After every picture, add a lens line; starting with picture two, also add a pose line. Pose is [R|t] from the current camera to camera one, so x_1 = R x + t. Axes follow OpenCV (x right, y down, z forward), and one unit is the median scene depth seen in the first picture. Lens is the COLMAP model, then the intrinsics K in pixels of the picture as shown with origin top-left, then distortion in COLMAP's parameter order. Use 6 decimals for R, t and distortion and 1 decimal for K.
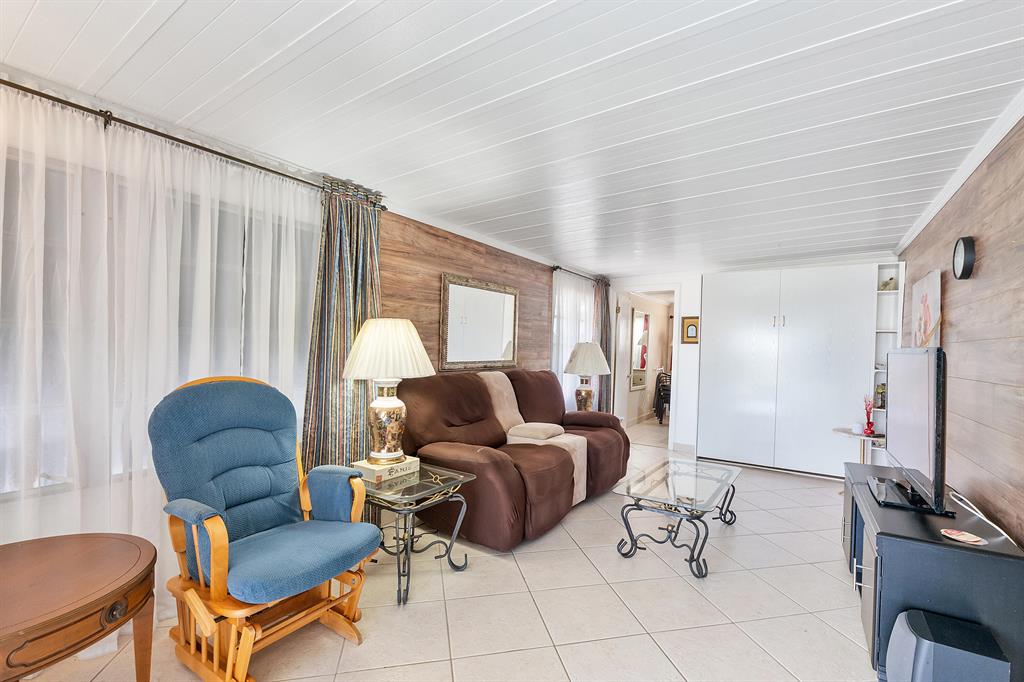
lens RADIAL K [[443.0, 0, 501.7], [0, 443.0, 351.1], [0, 0, 1]] dist [-0.001642, -0.000362]
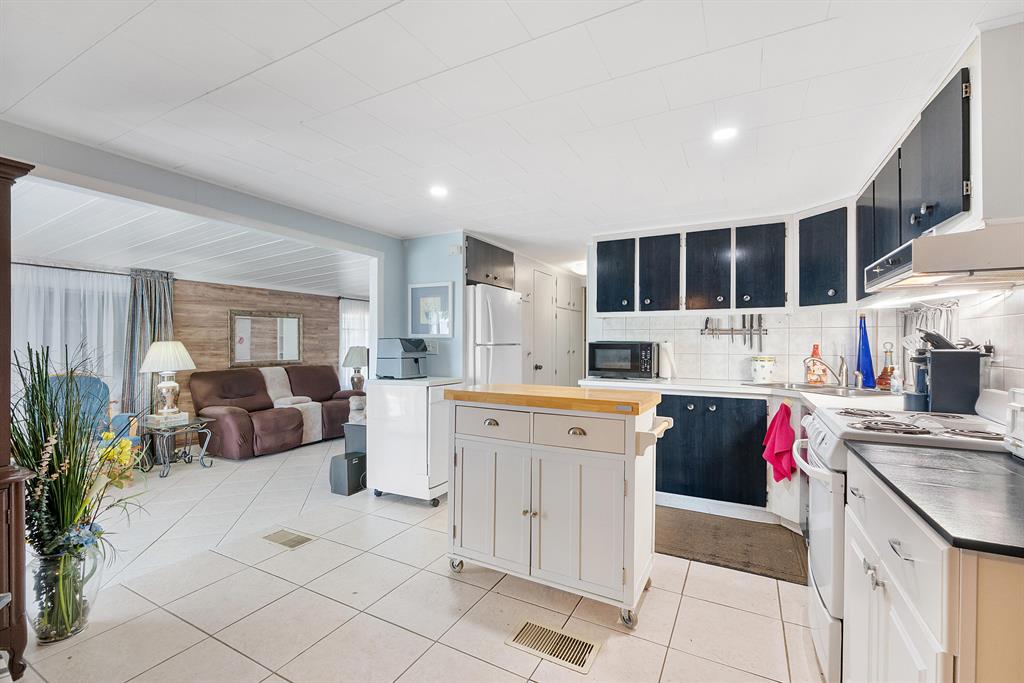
lens RADIAL K [[443.0, 0, 517.5], [0, 443.0, 343.4], [0, 0, 1]] dist [-0.001642, -0.000362]
pose [[0.992232, -0.023175, 0.122227, 0.823233], [0.023974, 0.999700, -0.005069, -0.013166], [-0.122073, 0.007960, 0.992489, -0.896447]]
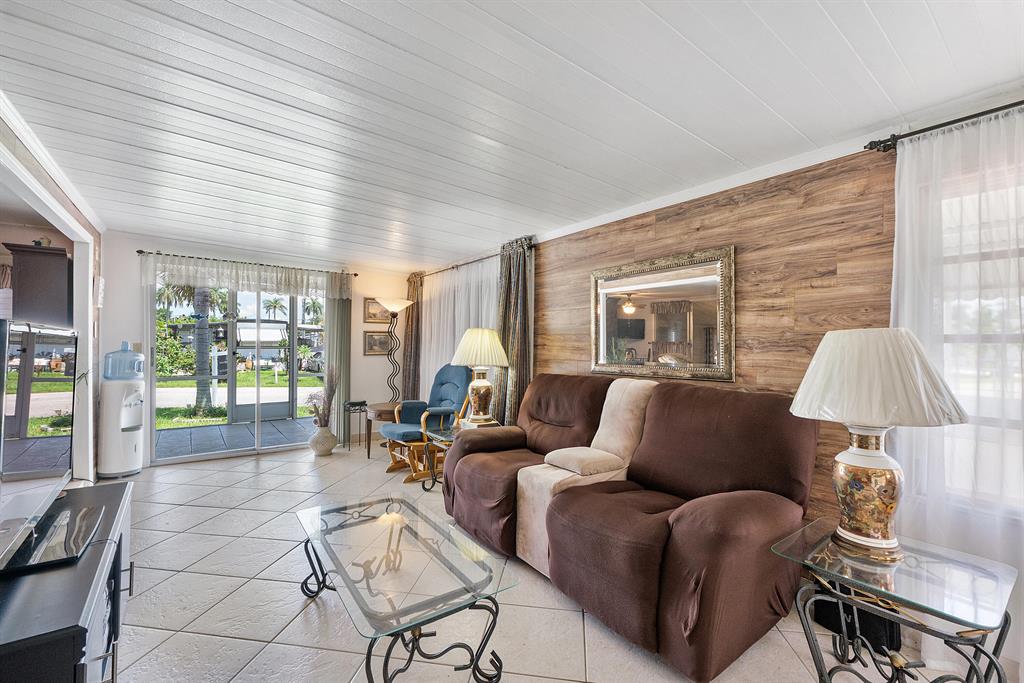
lens RADIAL K [[443.0, 0, 504.1], [0, 443.0, 349.5], [0, 0, 1]] dist [-0.001642, -0.000362]
pose [[-0.329107, -0.030591, -0.943797, 0.917884], [-0.034580, 0.999195, -0.020328, 0.022922], [0.943659, 0.025946, -0.329899, 1.243187]]
